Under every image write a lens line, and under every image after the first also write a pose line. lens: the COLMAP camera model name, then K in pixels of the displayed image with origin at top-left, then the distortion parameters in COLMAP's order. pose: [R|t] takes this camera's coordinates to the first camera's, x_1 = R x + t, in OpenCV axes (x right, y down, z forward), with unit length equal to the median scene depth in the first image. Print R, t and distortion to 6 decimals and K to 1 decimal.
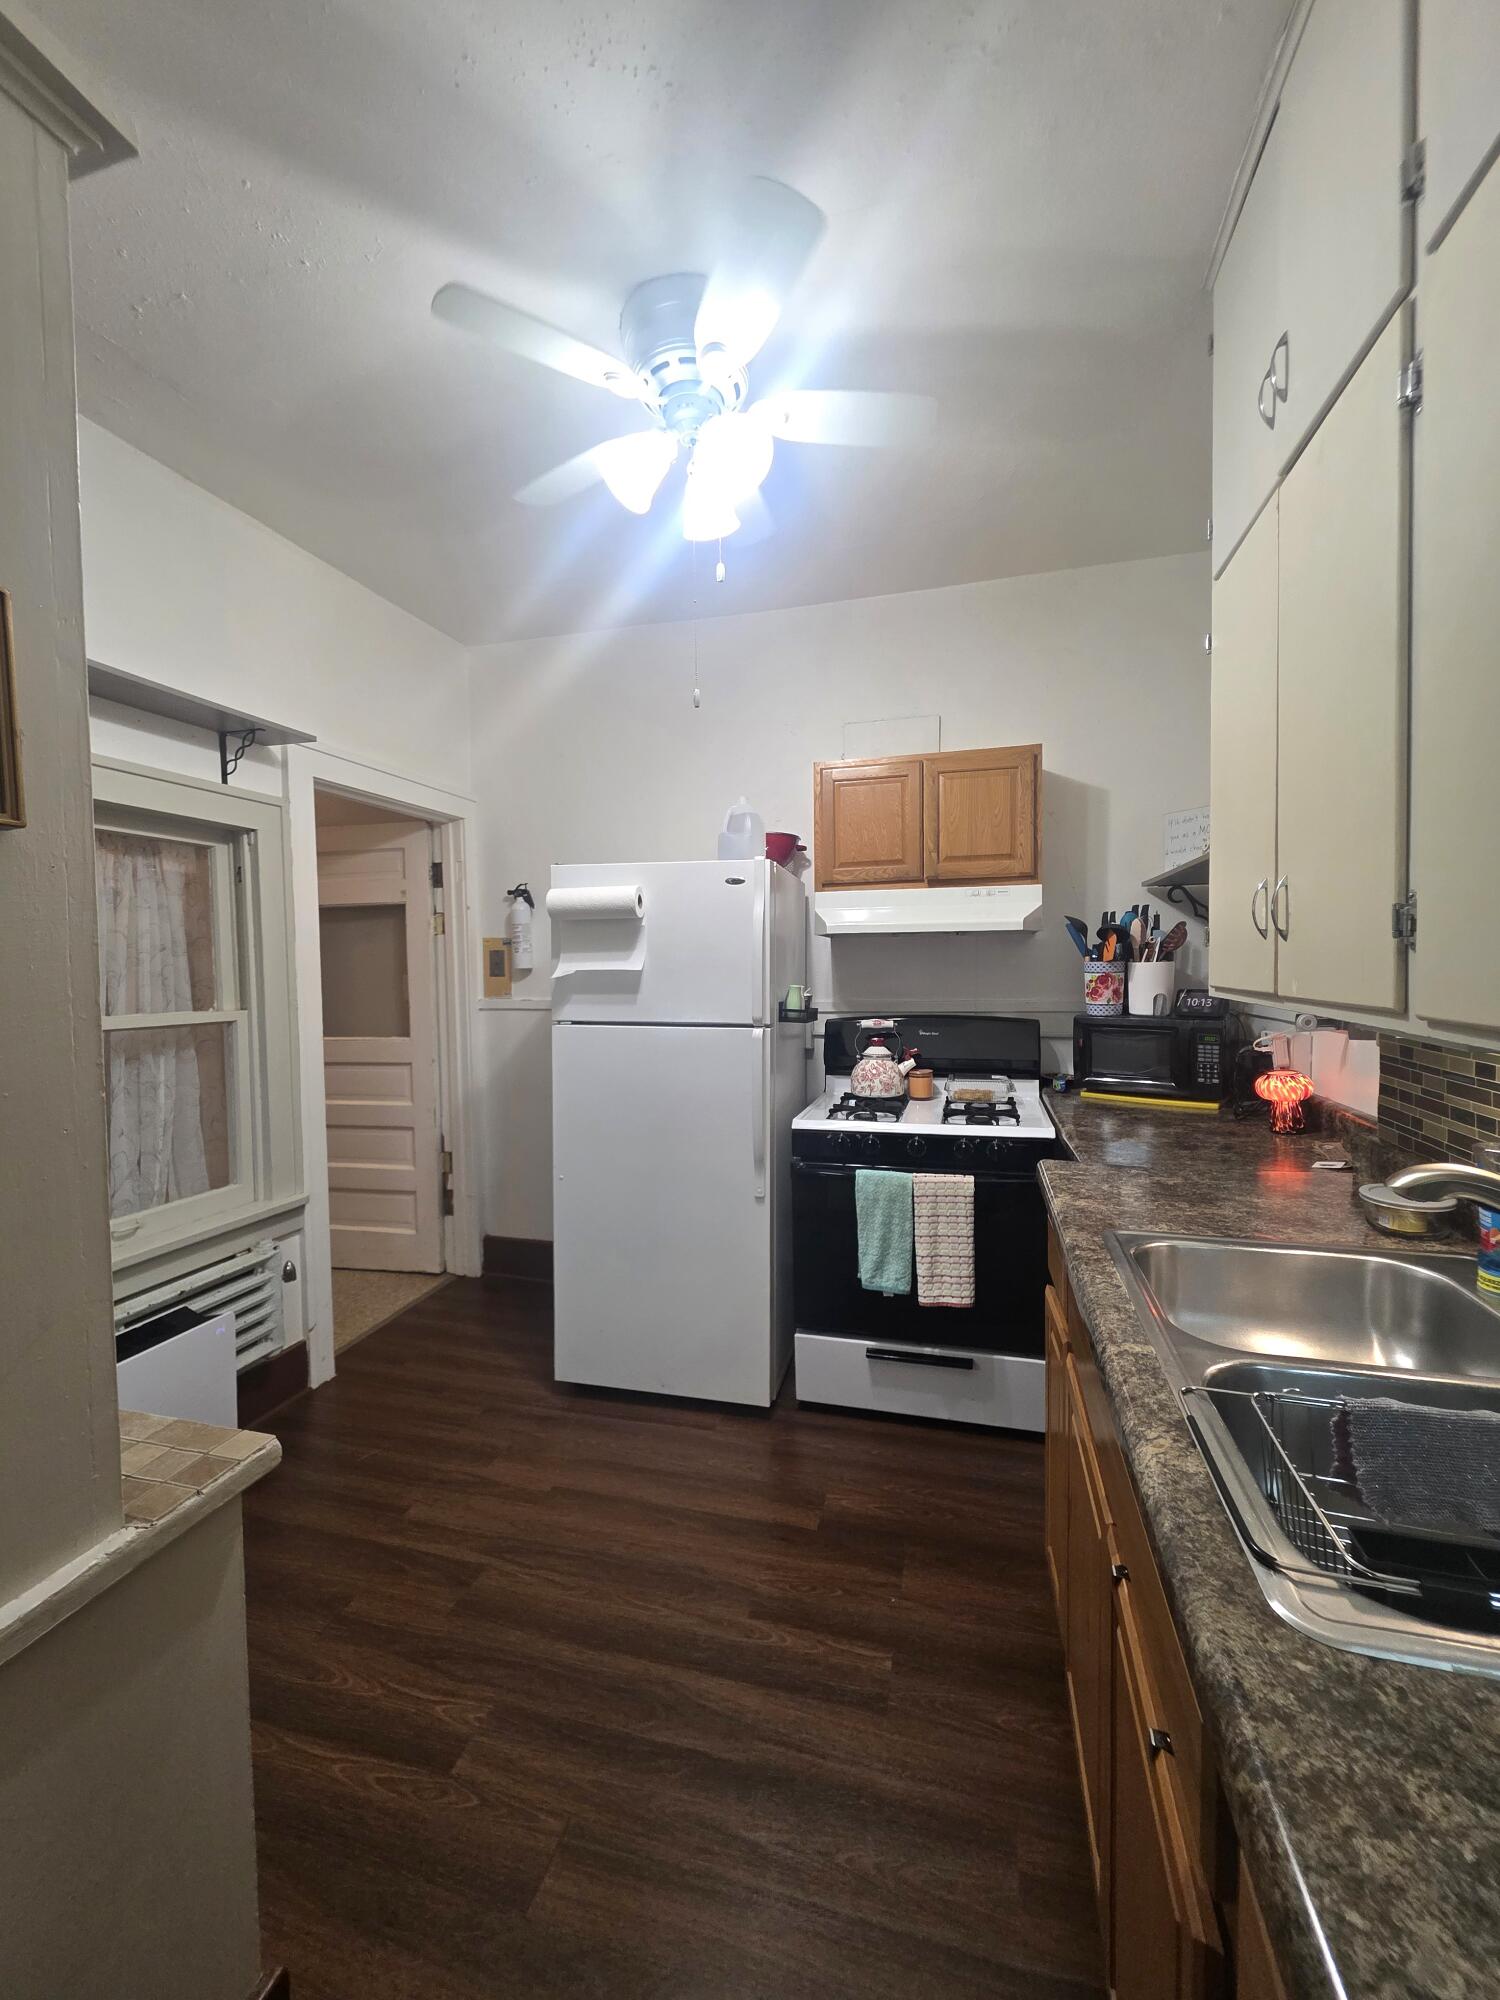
lens RADIAL K [[803.7, 0, 751.3], [0, 803.7, 1001.0], [0, 0, 1]] dist [0.000645, 0.000028]
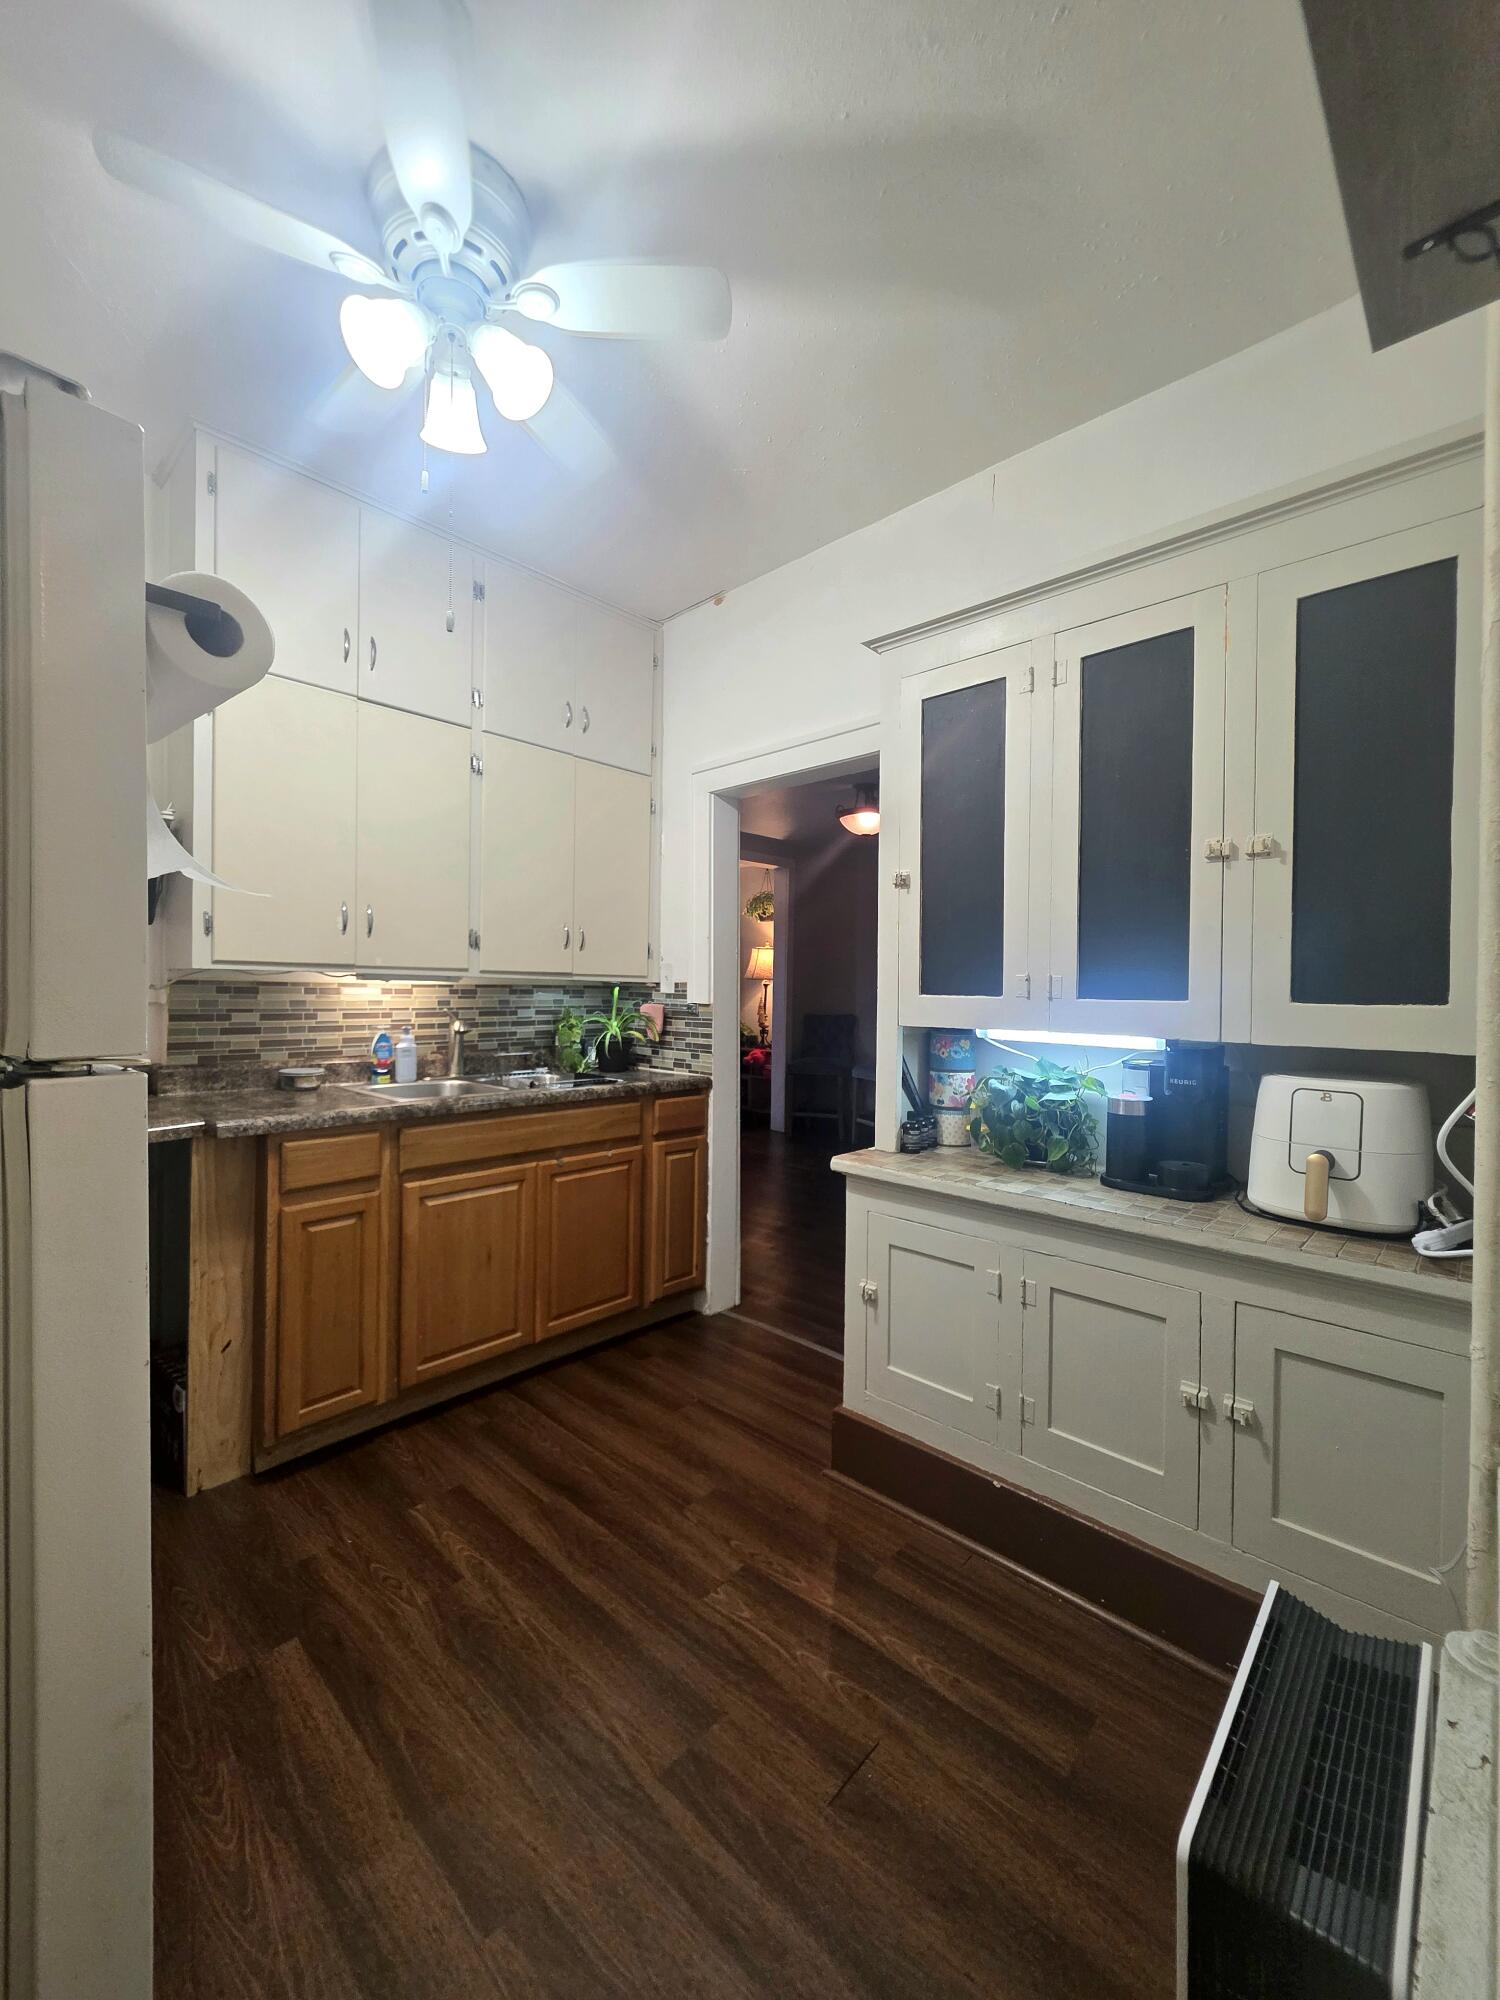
lens RADIAL K [[803.7, 0, 752.8], [0, 803.7, 1003.2], [0, 0, 1]] dist [0.000645, 0.000028]
pose [[-0.891181, -0.005199, 0.453619, -0.807112], [0.011627, 0.999344, 0.034296, 0.014806], [-0.453500, 0.035838, -0.890536, 1.764673]]
